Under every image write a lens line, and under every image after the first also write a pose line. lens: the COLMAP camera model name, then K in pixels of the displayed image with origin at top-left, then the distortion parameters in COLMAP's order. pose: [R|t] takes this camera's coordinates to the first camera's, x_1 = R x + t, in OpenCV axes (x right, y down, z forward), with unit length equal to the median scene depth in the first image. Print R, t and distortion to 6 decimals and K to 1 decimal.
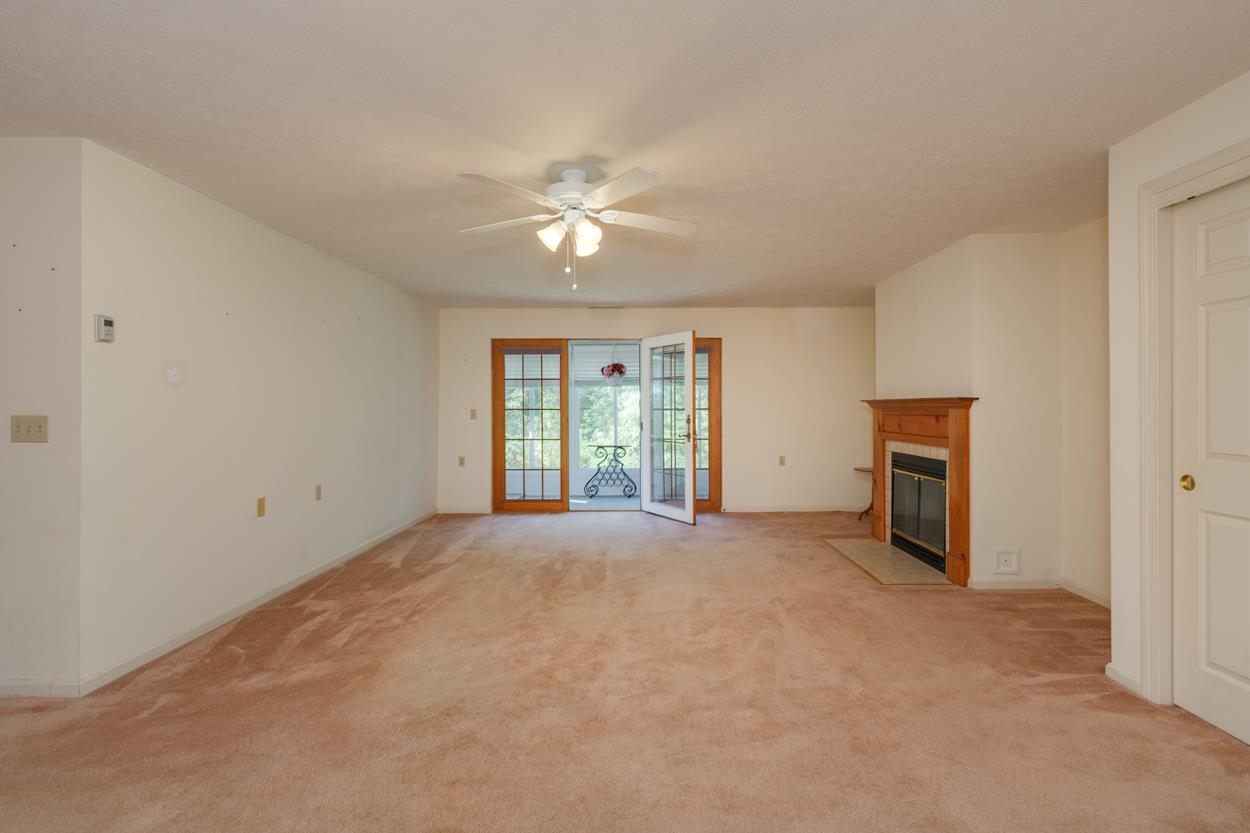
lens RADIAL K [[557.7, 0, 636.6], [0, 557.7, 406.3], [0, 0, 1]] dist [0.001216, -0.000794]
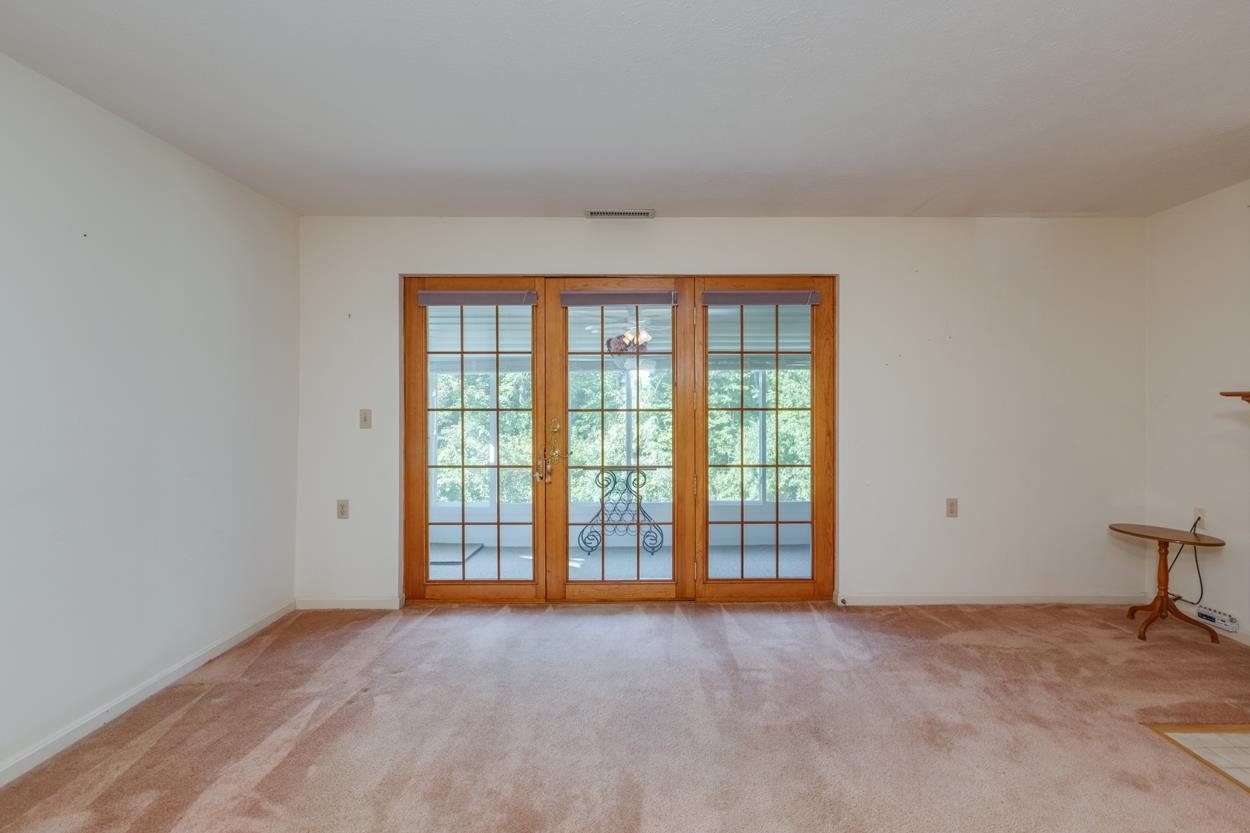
lens RADIAL K [[557.7, 0, 630.1], [0, 557.7, 409.8], [0, 0, 1]] dist [0.001216, -0.000794]
pose [[0.999999, 0.001098, 0.000240, -0.045019], [-0.001101, 0.999914, 0.013058, -0.001437], [-0.000226, -0.013058, 0.999915, 0.473121]]
